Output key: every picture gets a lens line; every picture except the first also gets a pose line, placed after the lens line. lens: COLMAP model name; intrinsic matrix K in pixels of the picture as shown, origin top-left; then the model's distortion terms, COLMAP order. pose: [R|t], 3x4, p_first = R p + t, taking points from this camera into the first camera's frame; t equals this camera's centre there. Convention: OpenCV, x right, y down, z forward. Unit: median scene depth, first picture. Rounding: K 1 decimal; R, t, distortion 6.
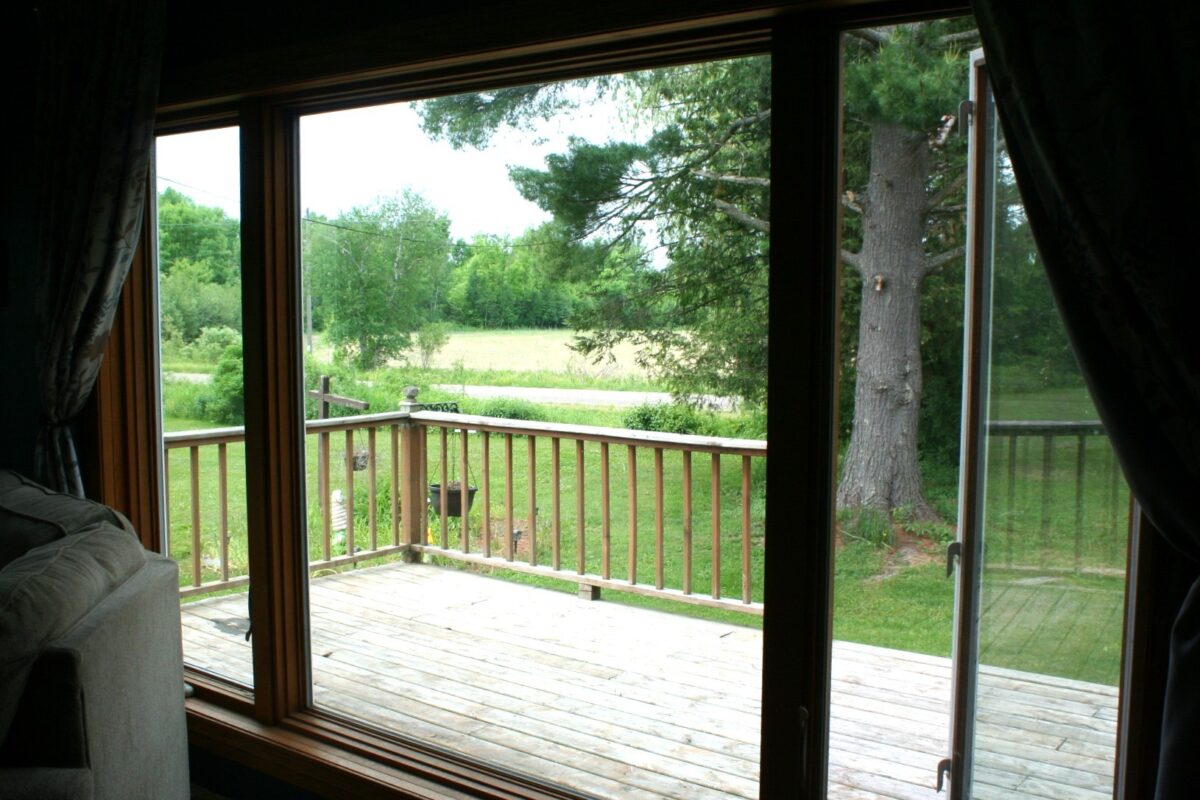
lens RADIAL K [[1159.3, 0, 600.0], [0, 1159.3, 400.0], [0, 0, 1]] dist [-0.111792, 0.025953]
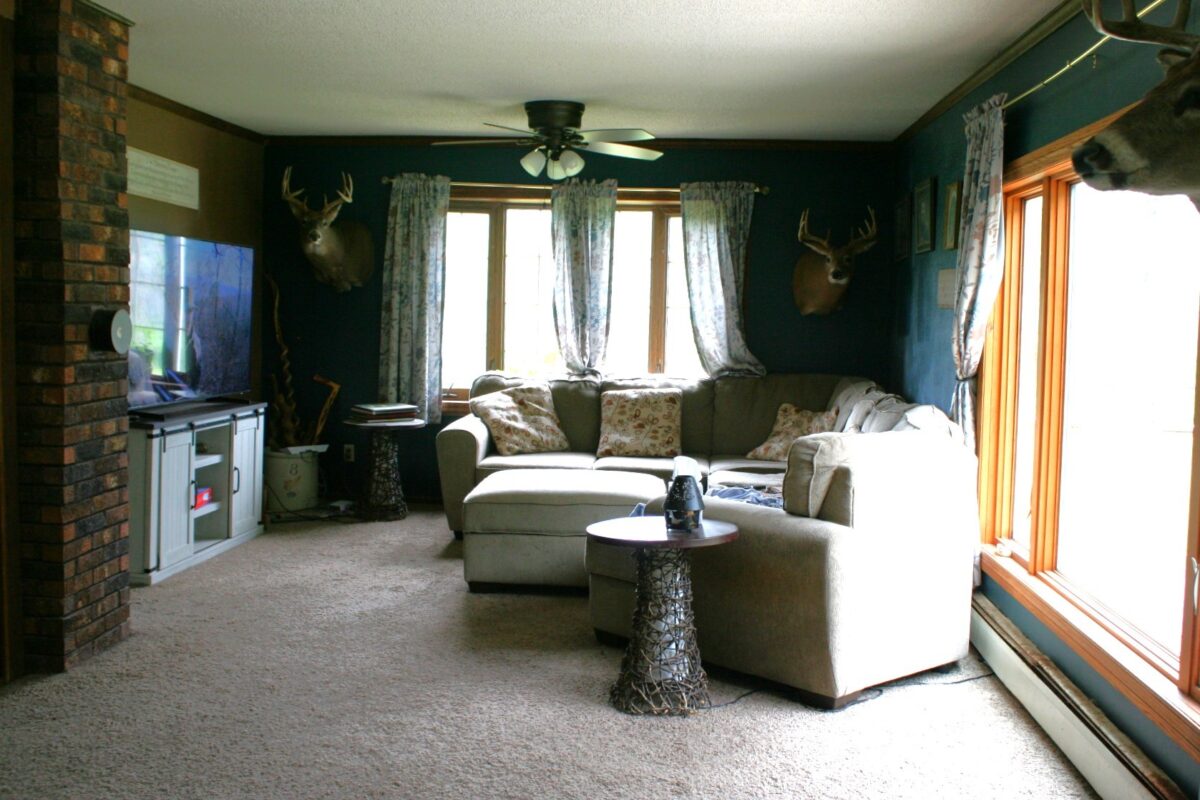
lens RADIAL K [[1196.3, 0, 600.0], [0, 1196.3, 400.0], [0, 0, 1]] dist [-0.102695, -0.011185]
pose [[0.531065, 0.070918, -0.844358, 0.704118], [-0.092453, 0.995392, 0.025454, 0.056295], [0.842272, 0.064546, 0.535174, -0.355867]]
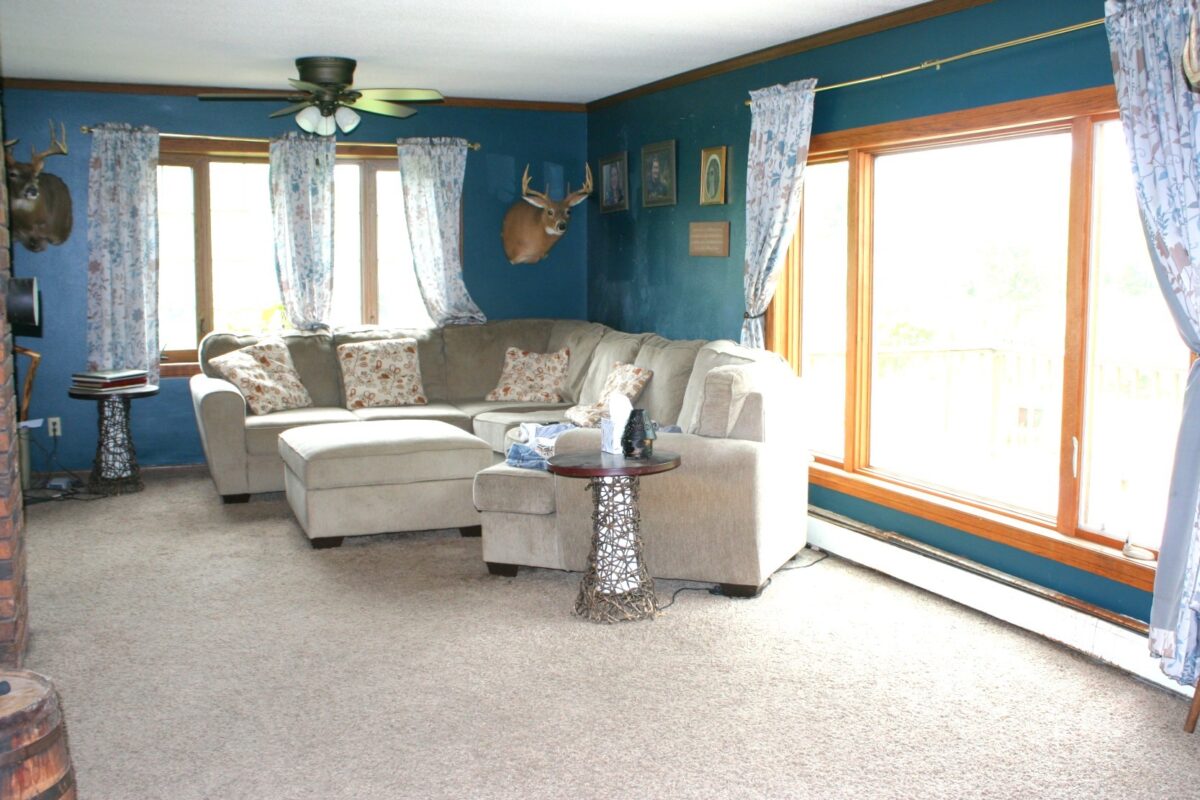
lens RADIAL K [[1211.9, 0, 600.0], [0, 1211.9, 400.0], [0, 0, 1]] dist [-0.145932, 0.217654]
pose [[0.851633, 0.057505, -0.520974, 0.386116], [-0.043970, 0.998298, 0.038316, 0.097310], [0.522291, -0.009724, 0.852712, -0.911349]]
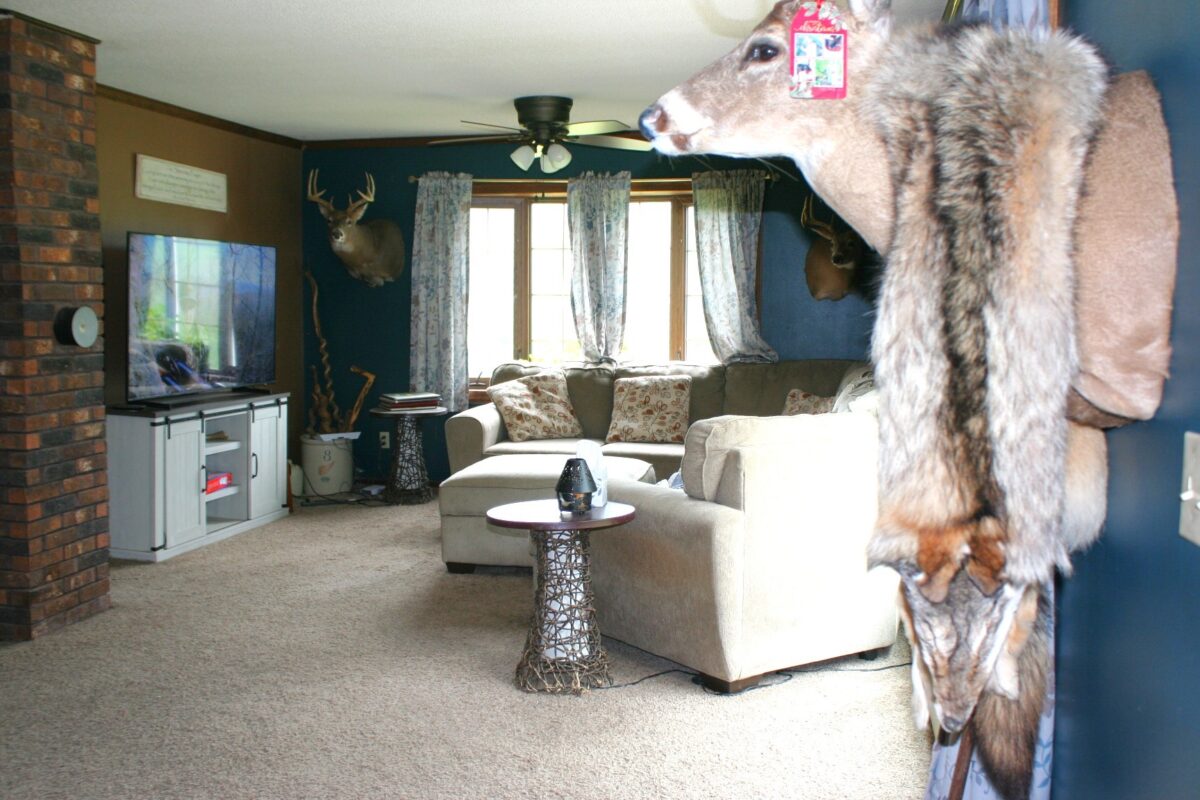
lens RADIAL K [[1159.3, 0, 600.0], [0, 1159.3, 400.0], [0, 0, 1]] dist [-0.111792, 0.025953]
pose [[0.420001, 0.074201, -0.904485, 0.831142], [-0.079364, 0.995837, 0.044843, 0.037742], [0.904047, 0.052949, 0.424141, -0.085962]]
